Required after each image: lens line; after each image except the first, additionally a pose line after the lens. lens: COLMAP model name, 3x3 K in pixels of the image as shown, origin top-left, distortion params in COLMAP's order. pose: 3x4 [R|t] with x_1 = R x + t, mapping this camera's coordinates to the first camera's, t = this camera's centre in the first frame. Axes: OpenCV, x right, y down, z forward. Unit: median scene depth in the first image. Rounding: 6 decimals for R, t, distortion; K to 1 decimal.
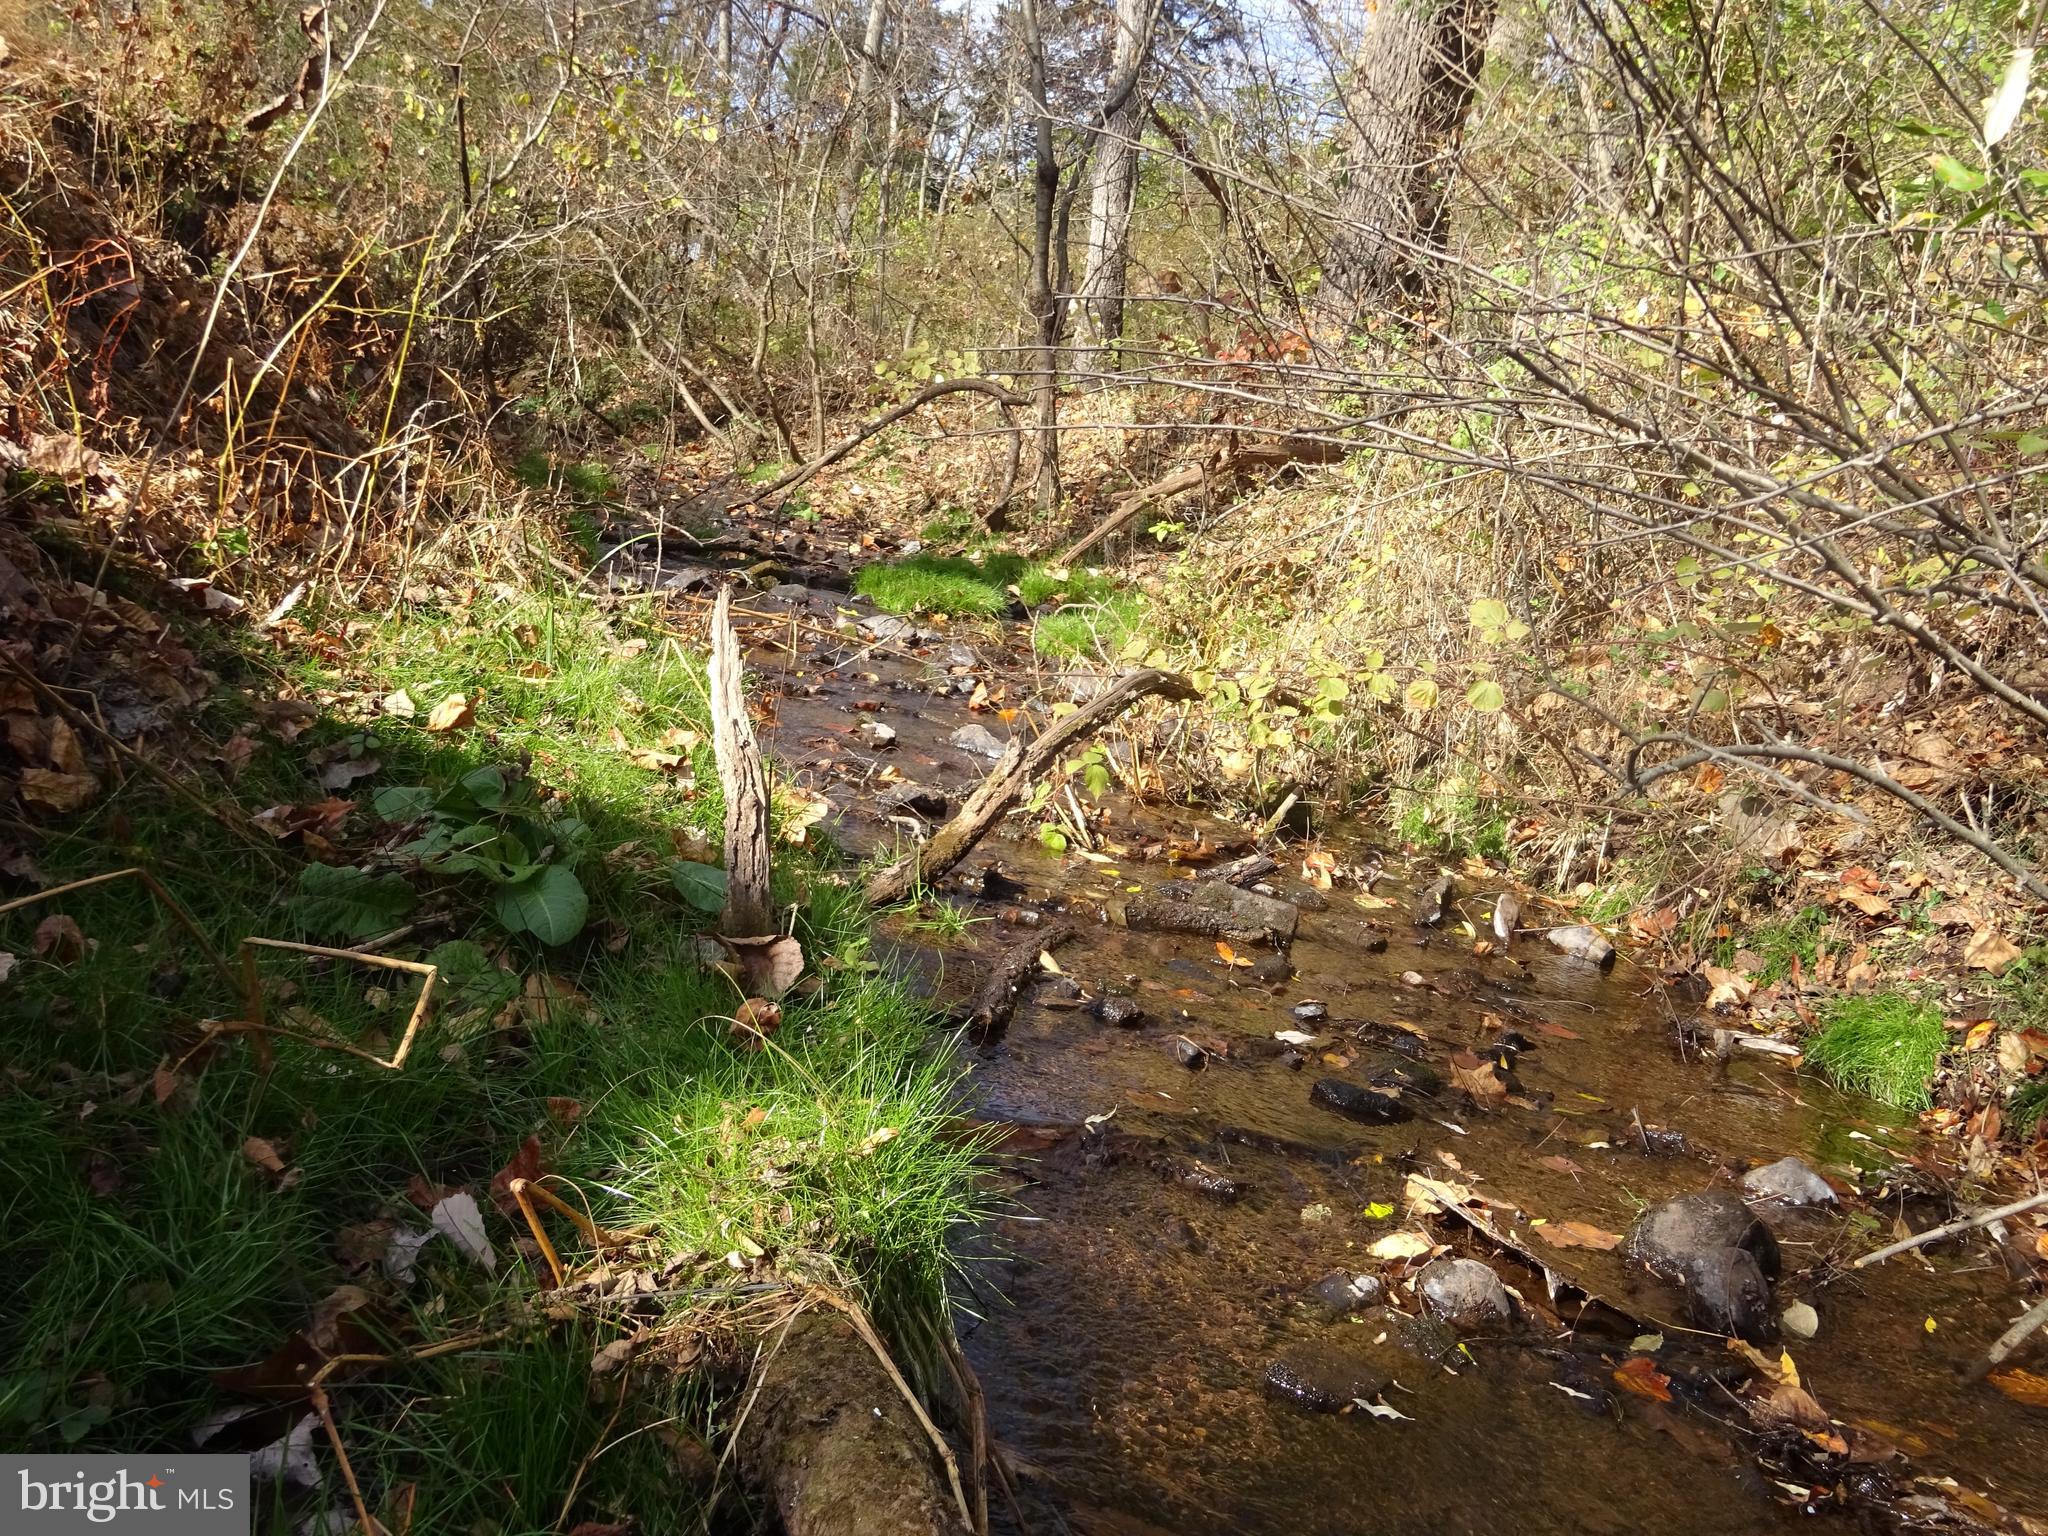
lens RADIAL K [[1833.9, 0, 1027.5], [0, 1833.9, 770.5], [0, 0, 1]] dist [0.008445, 0.000072]
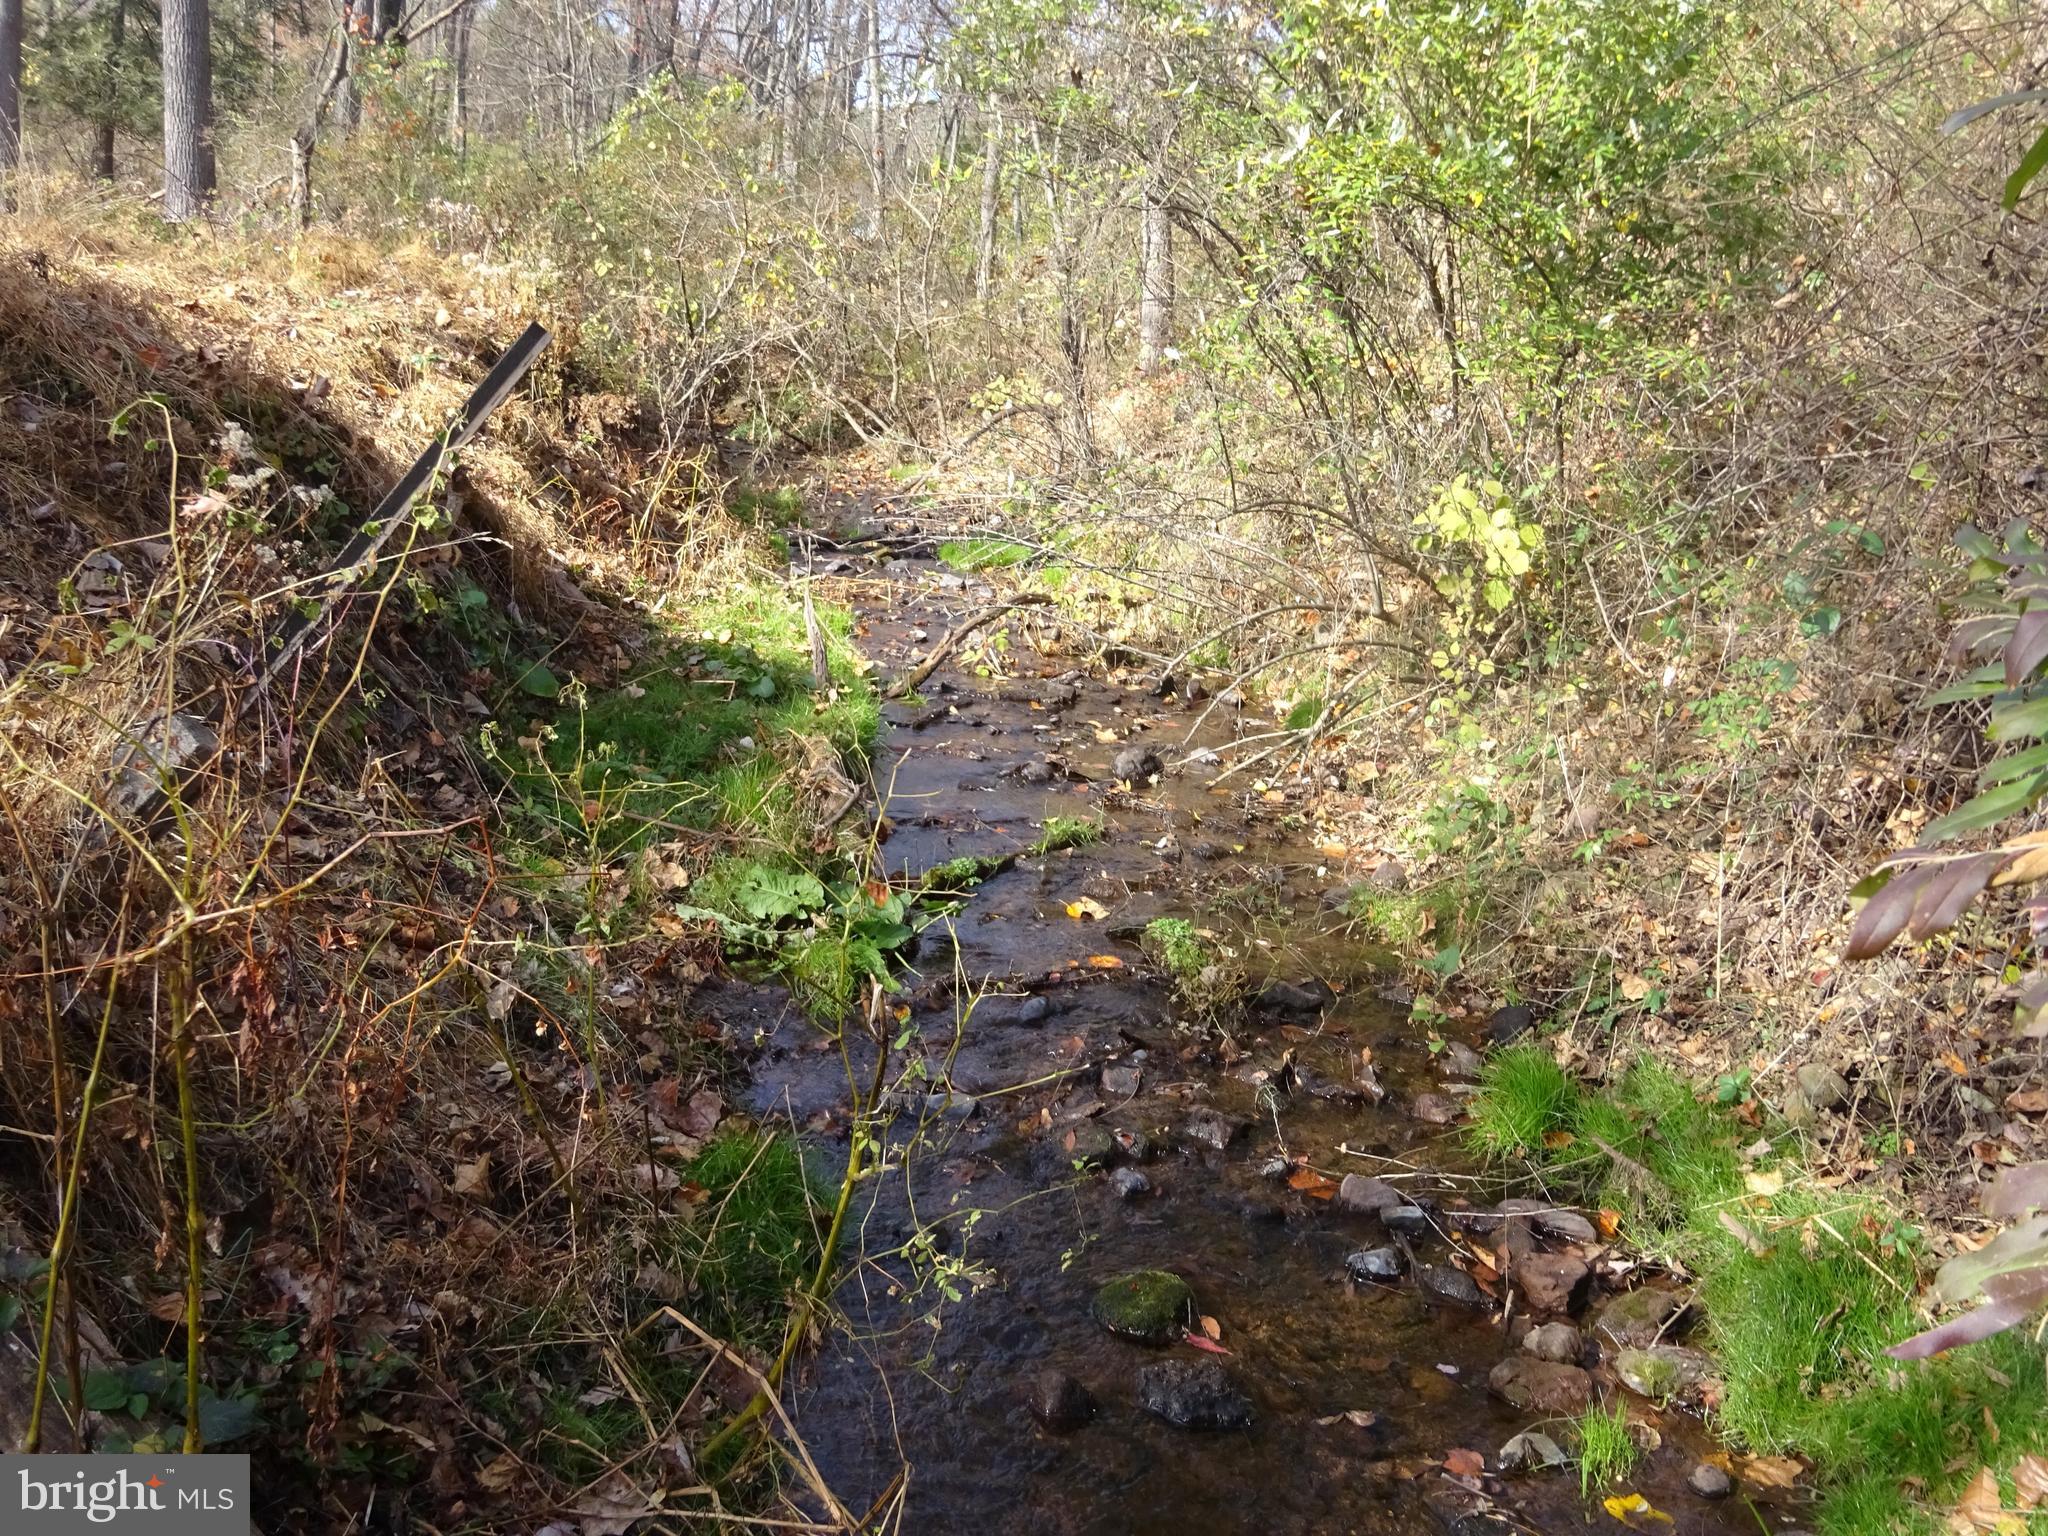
lens RADIAL K [[1833.9, 0, 1021.2], [0, 1833.9, 770.6], [0, 0, 1]] dist [0.008445, 0.000072]
pose [[0.987001, -0.088251, -0.134316, 0.348076], [0.093416, 0.995092, 0.032638, 0.087464], [0.130777, -0.044761, 0.990401, -1.227522]]
